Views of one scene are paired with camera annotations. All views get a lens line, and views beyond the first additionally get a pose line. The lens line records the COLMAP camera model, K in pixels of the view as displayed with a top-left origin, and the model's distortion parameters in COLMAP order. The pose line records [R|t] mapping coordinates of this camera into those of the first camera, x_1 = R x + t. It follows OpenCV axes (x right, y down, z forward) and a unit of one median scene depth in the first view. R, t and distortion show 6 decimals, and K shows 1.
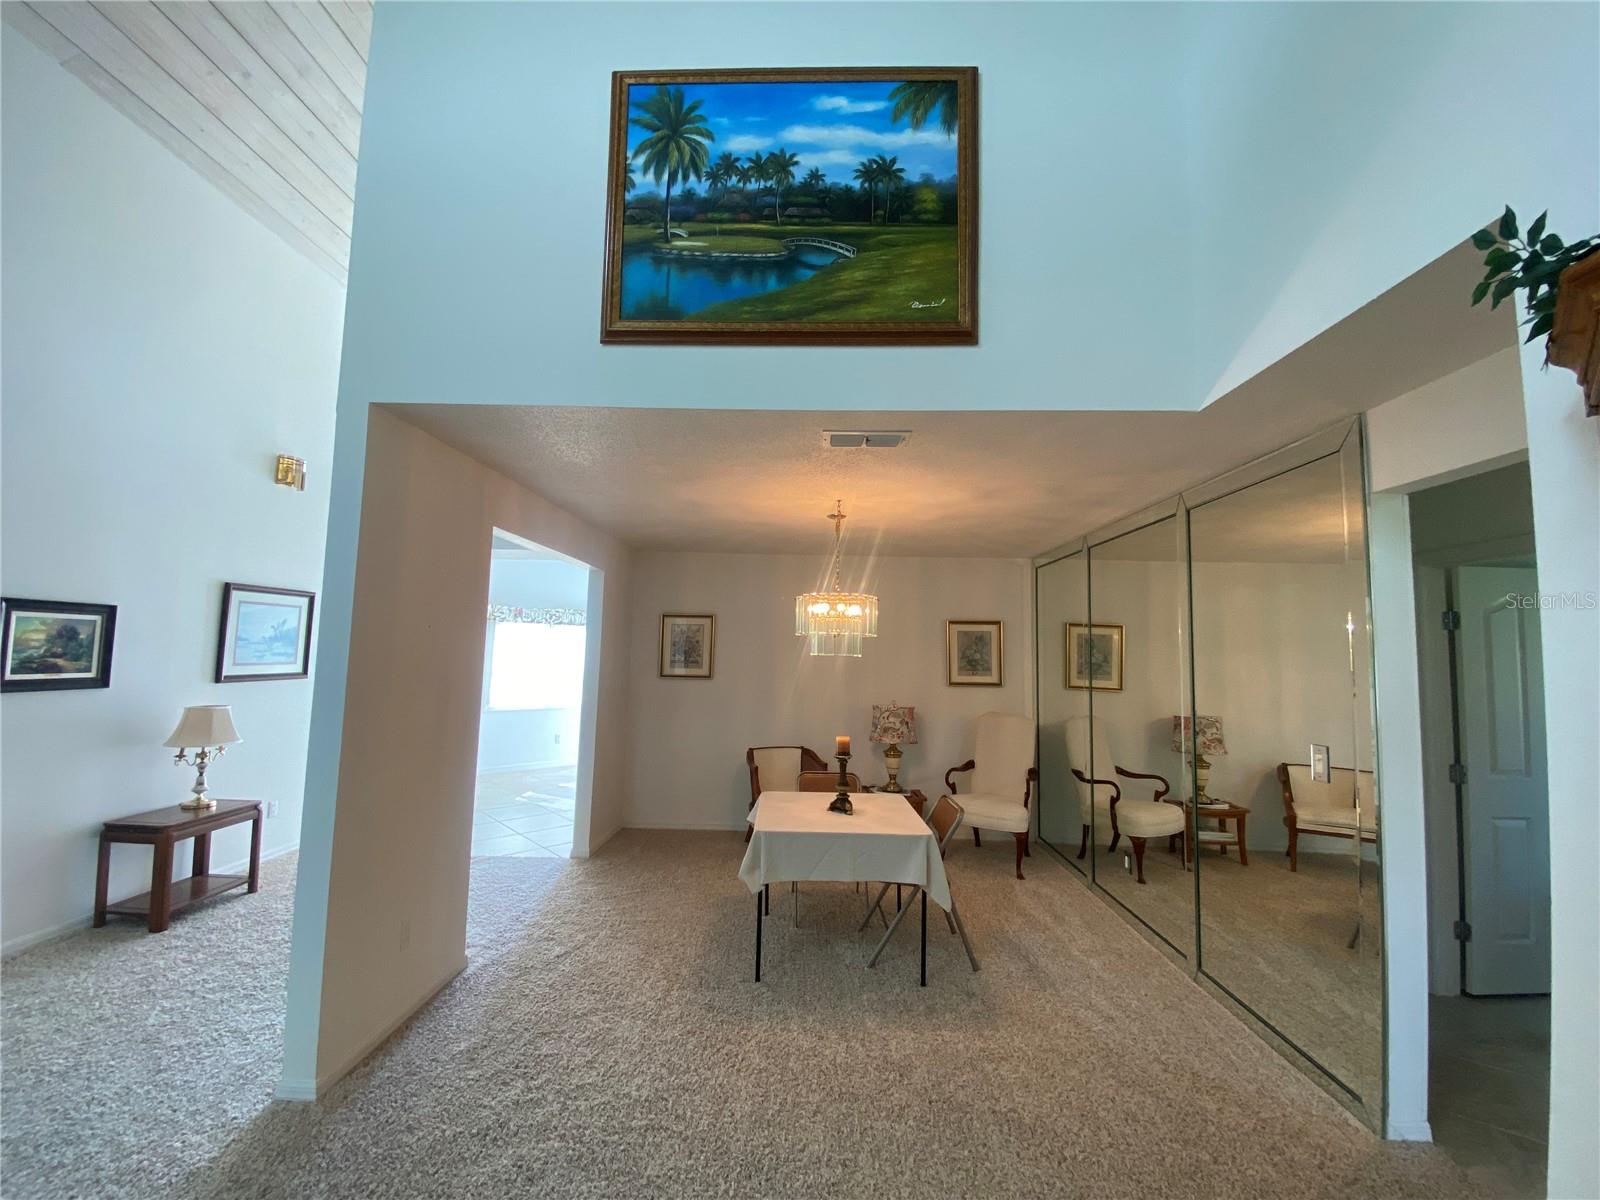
lens RADIAL K [[649.4, 0, 795.0], [0, 649.4, 601.3], [0, 0, 1]] dist [0.024346, -0.022697]
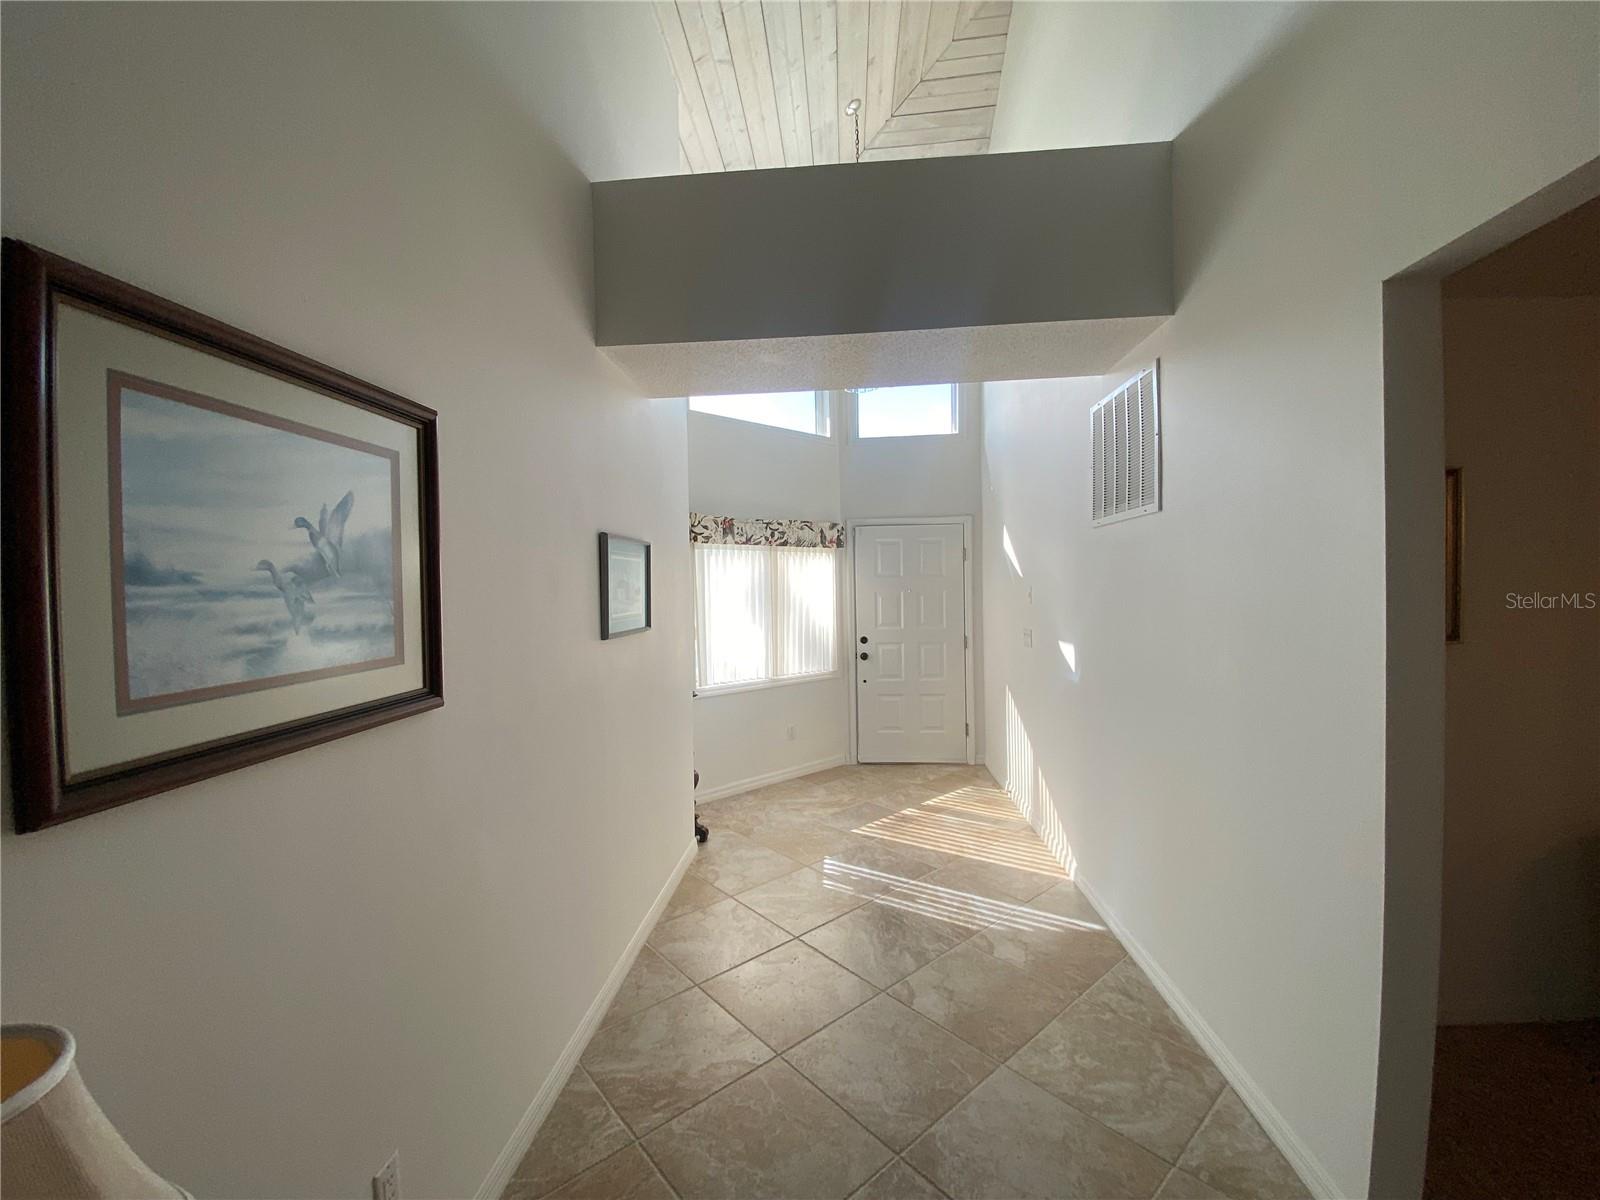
lens RADIAL K [[649.4, 0, 795.0], [0, 649.4, 601.3], [0, 0, 1]] dist [0.024346, -0.022697]
pose [[0.997790, -0.041596, -0.051812, -0.596529], [0.046550, 0.994058, 0.098399, 0.051402], [0.047411, -0.100593, 0.993797, 0.753767]]
